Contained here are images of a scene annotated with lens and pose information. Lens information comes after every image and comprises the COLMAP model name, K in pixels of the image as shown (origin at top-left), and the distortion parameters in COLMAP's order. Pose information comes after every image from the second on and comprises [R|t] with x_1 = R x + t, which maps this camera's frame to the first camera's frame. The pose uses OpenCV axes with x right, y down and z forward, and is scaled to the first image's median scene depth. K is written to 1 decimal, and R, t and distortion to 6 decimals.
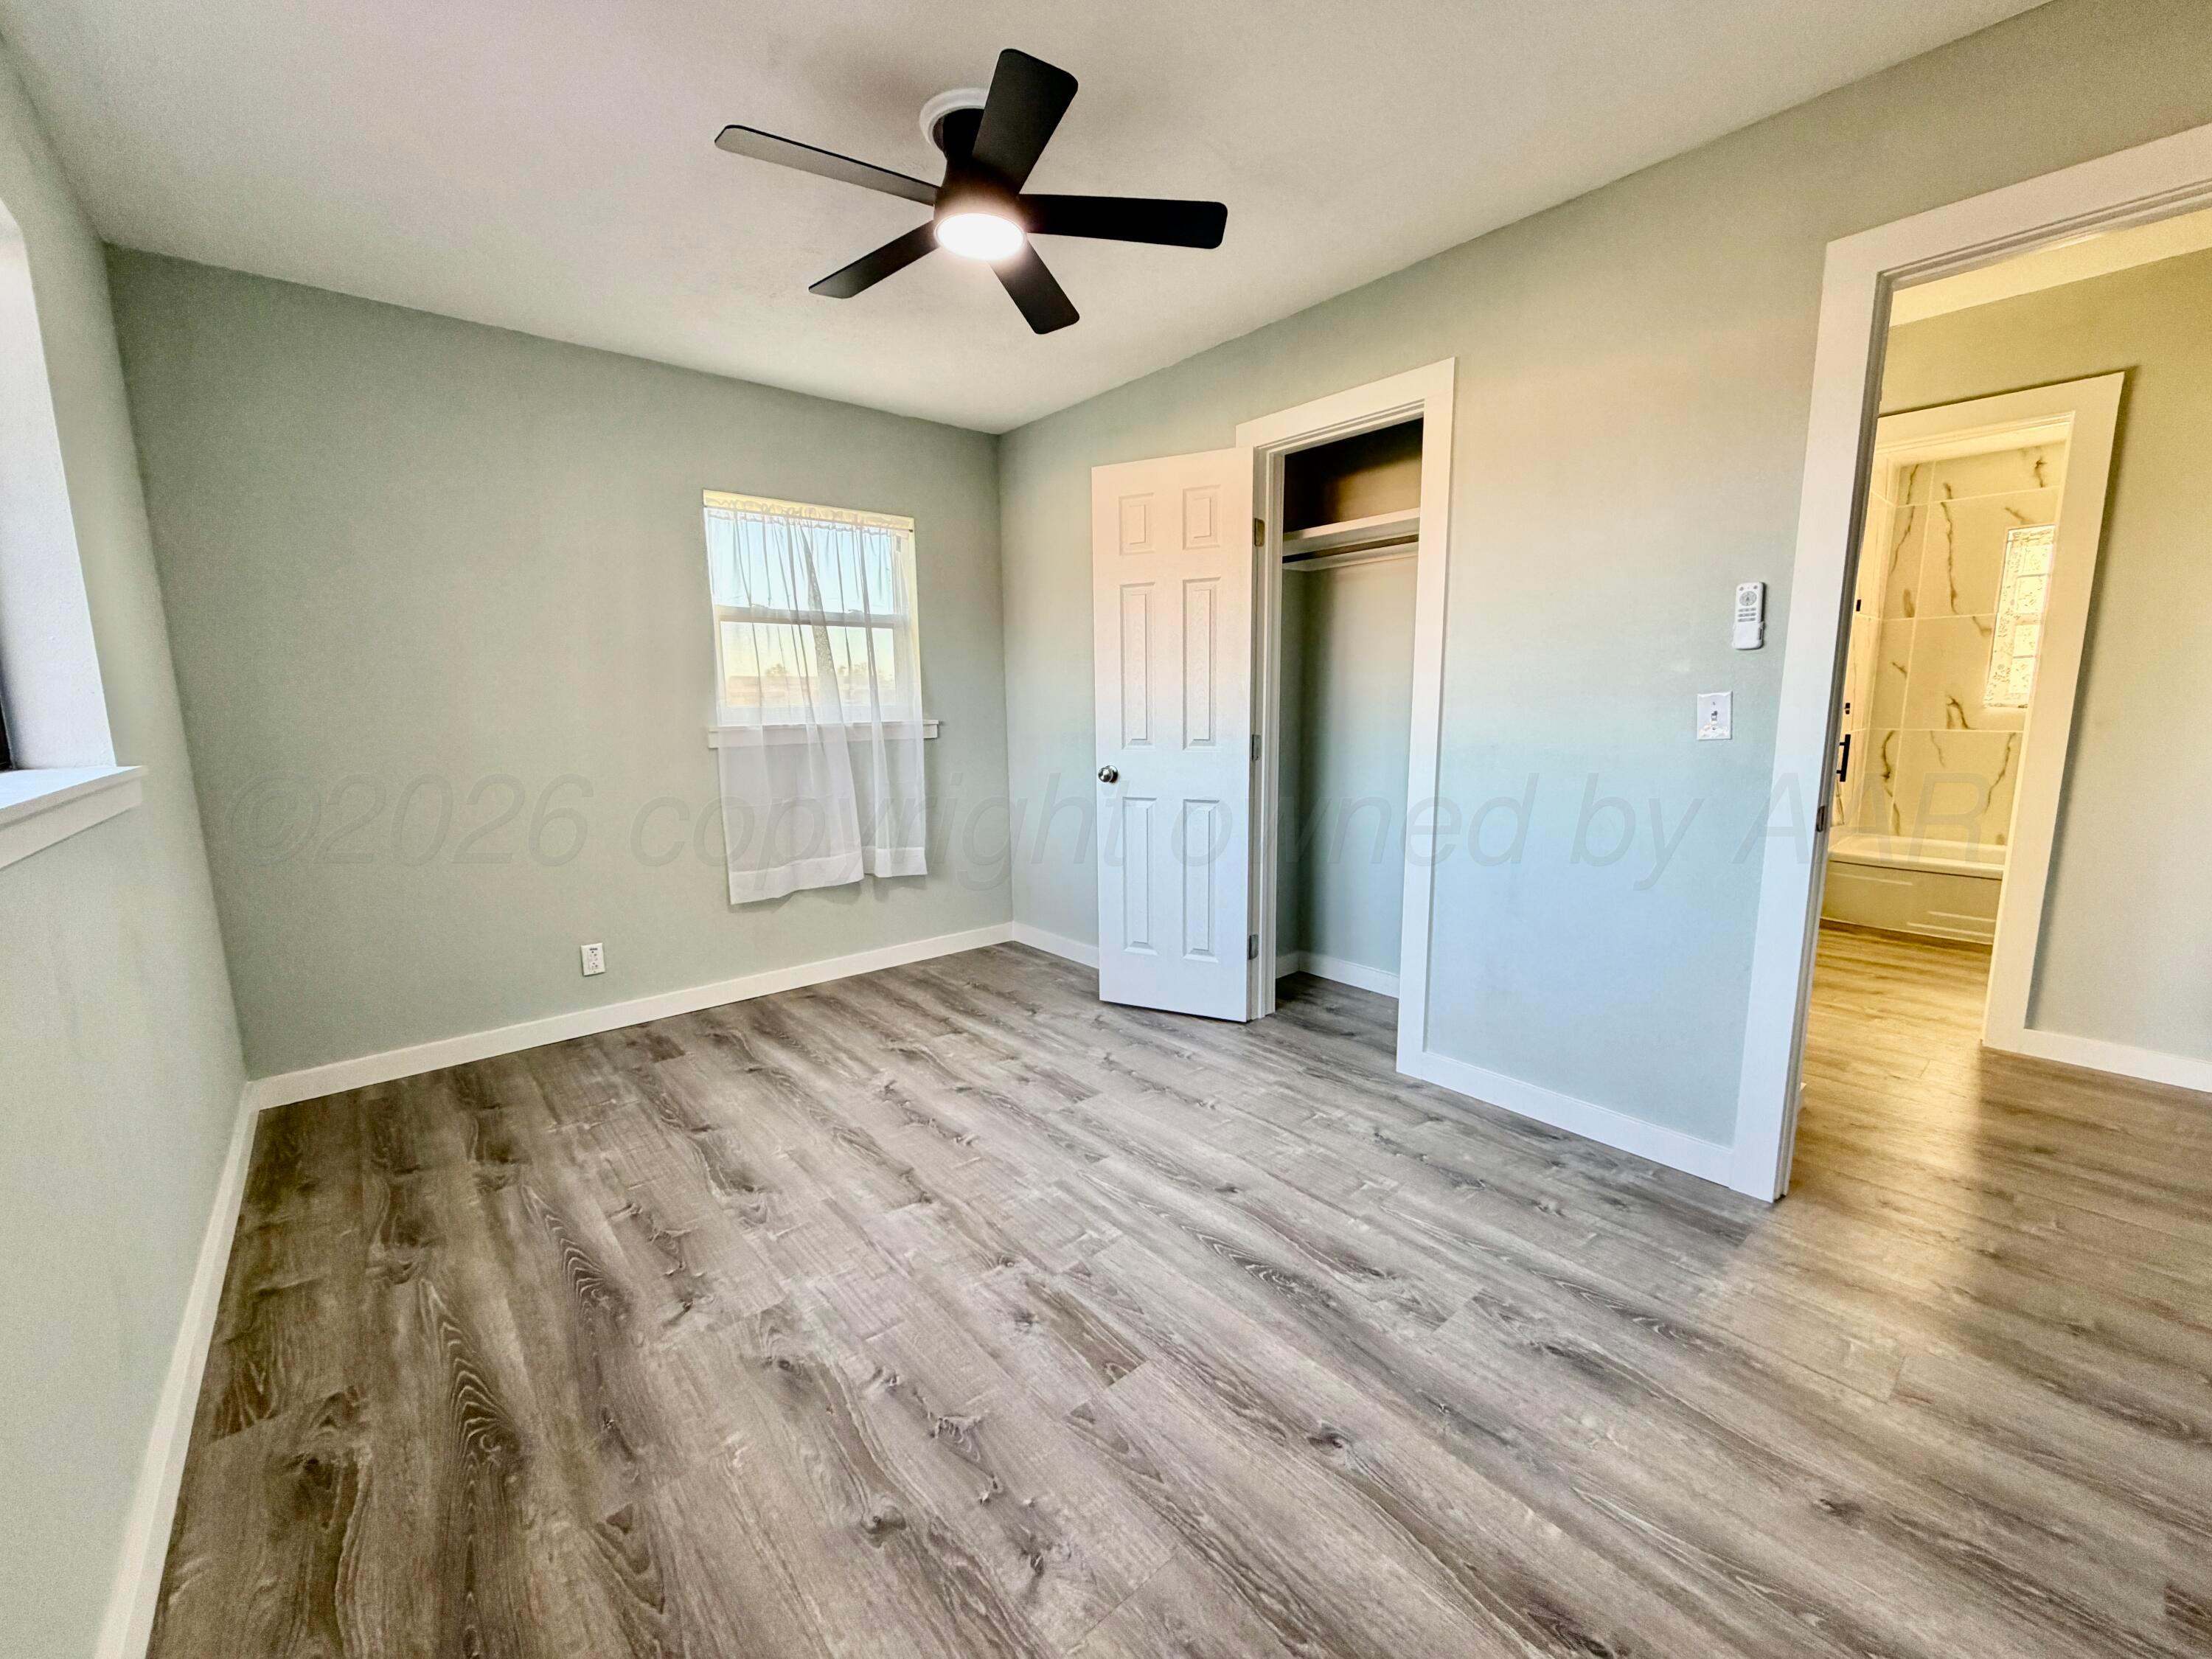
lens RADIAL K [[886.1, 0, 1105.5], [0, 886.1, 822.9], [0, 0, 1]] dist [0.000943, 0.000066]
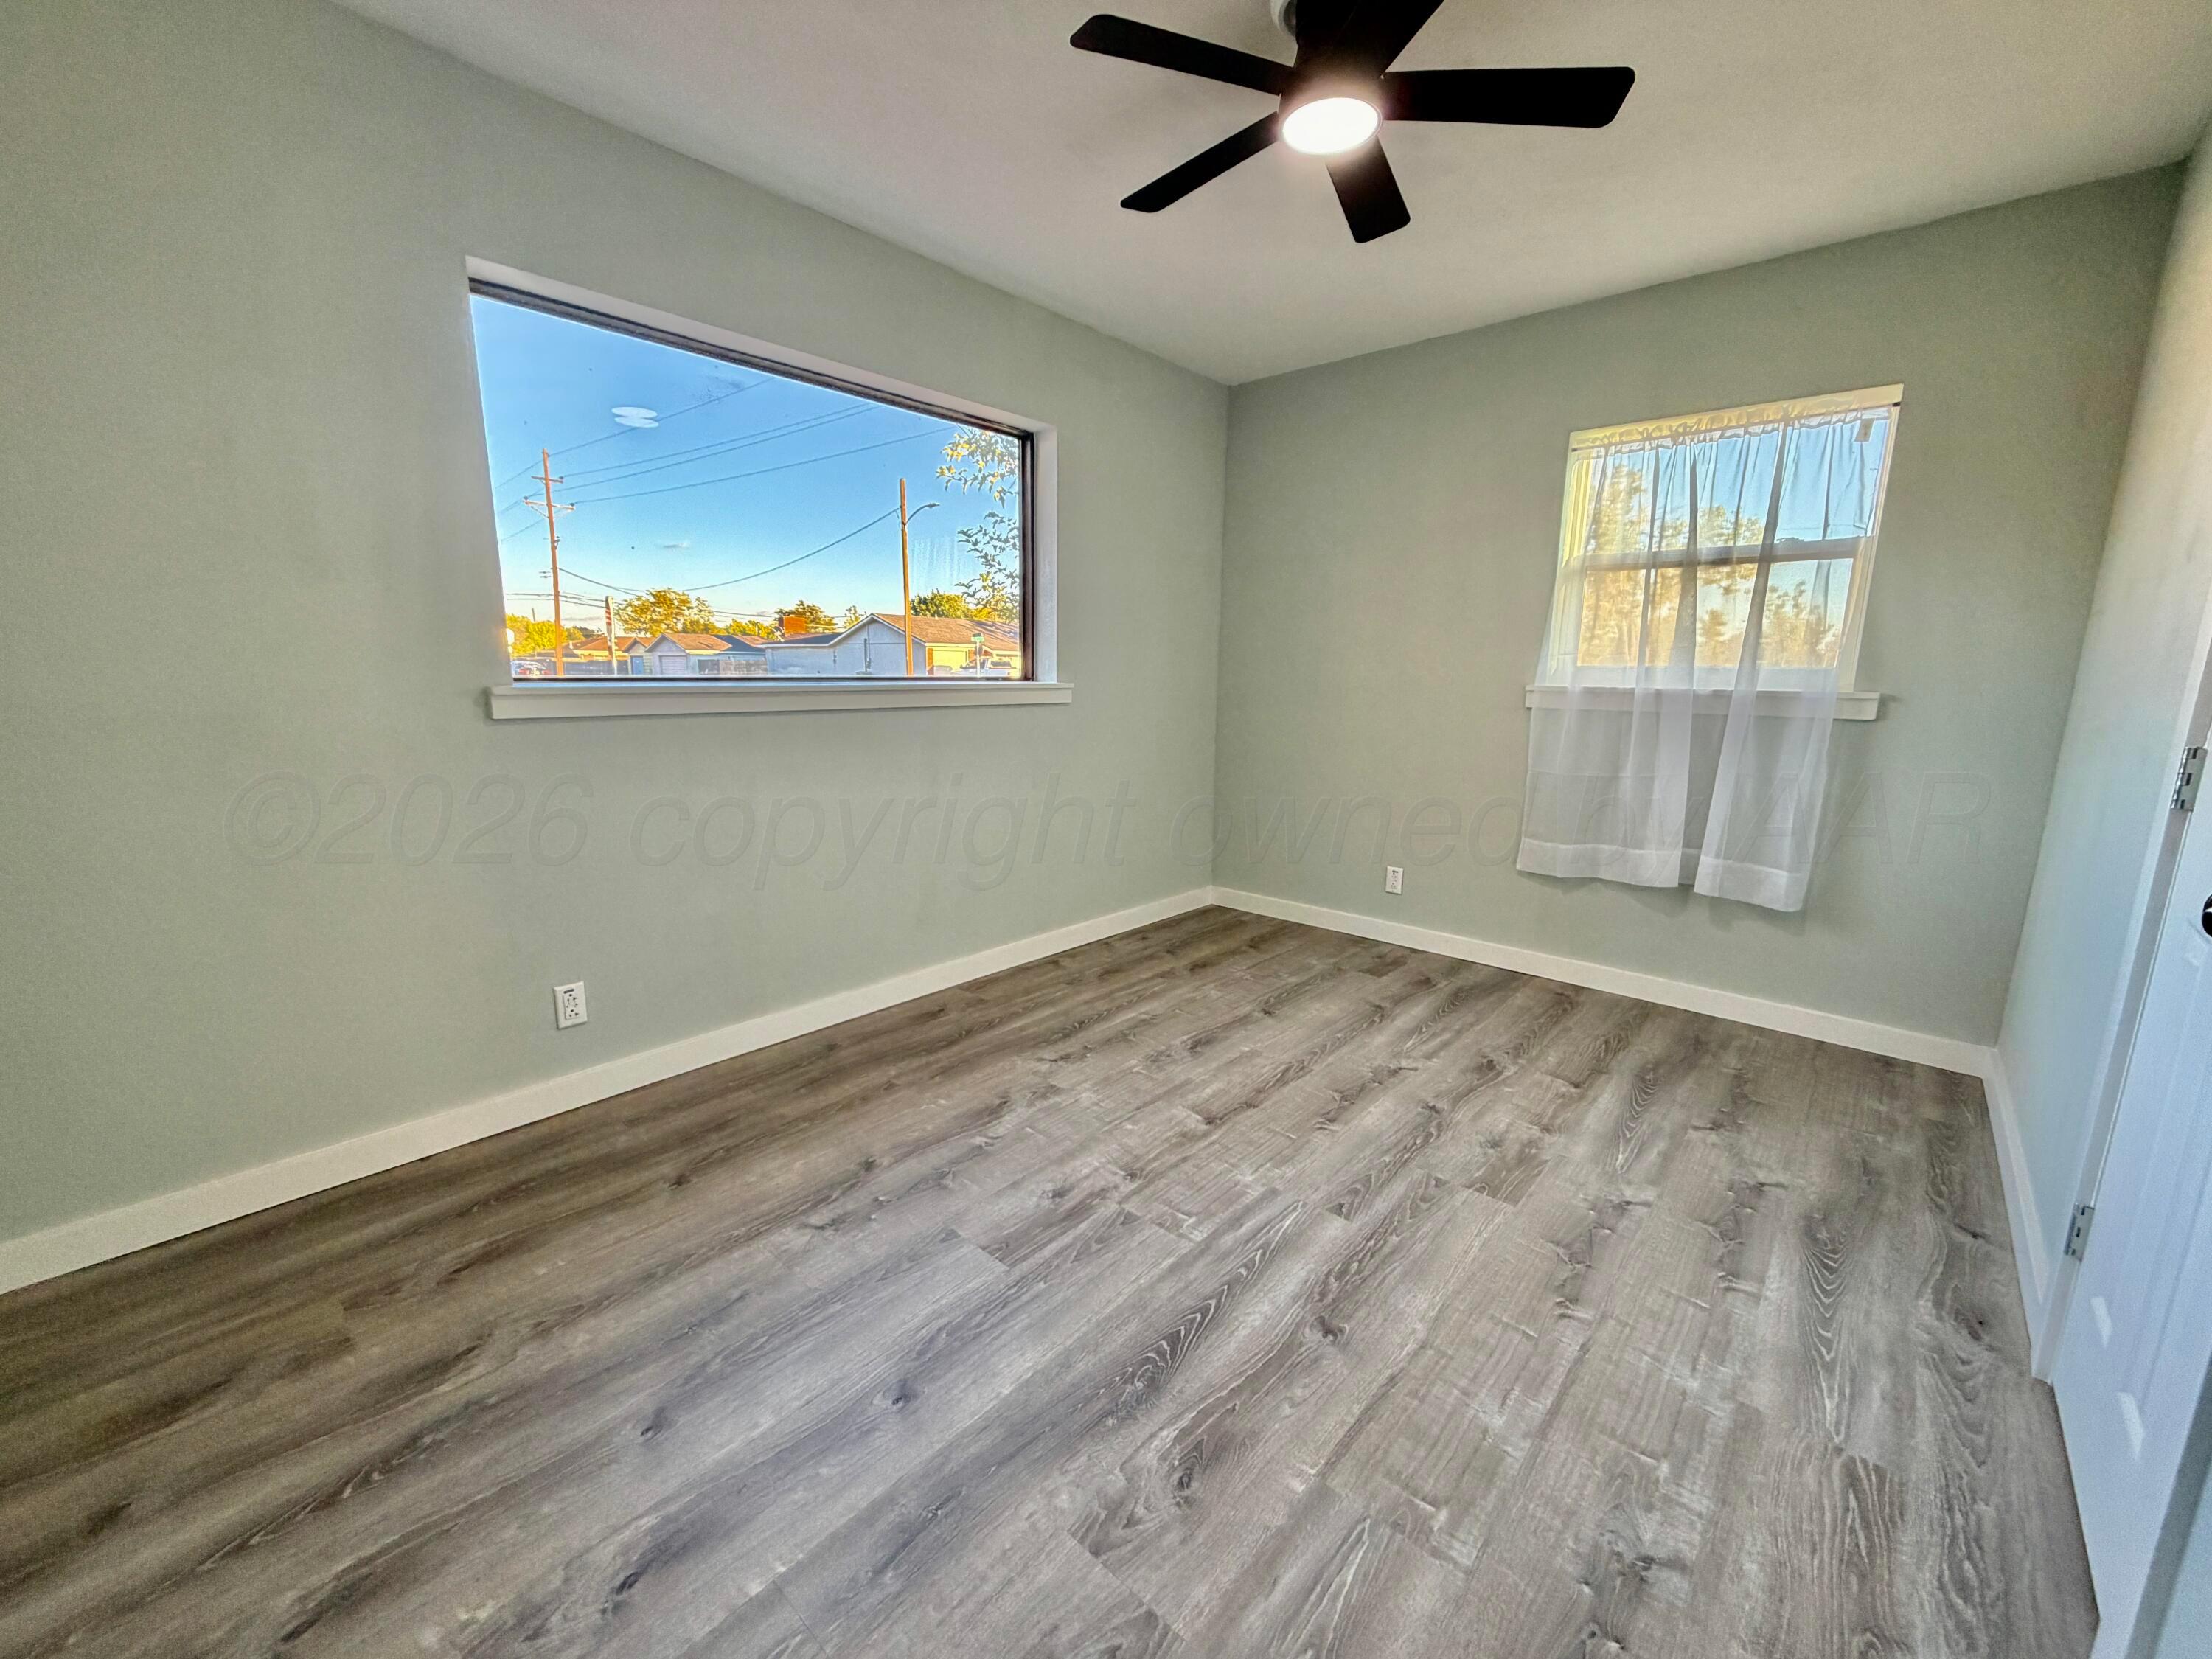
lens RADIAL K [[877.8, 0, 1099.6], [0, 877.8, 831.4], [0, 0, 1]] dist [0.001098, 0.000224]
pose [[0.124466, 0.196304, -0.972611, 0.627006], [-0.150204, 0.972665, 0.177093, -0.072203], [0.980789, 0.124048, 0.150549, 0.555641]]
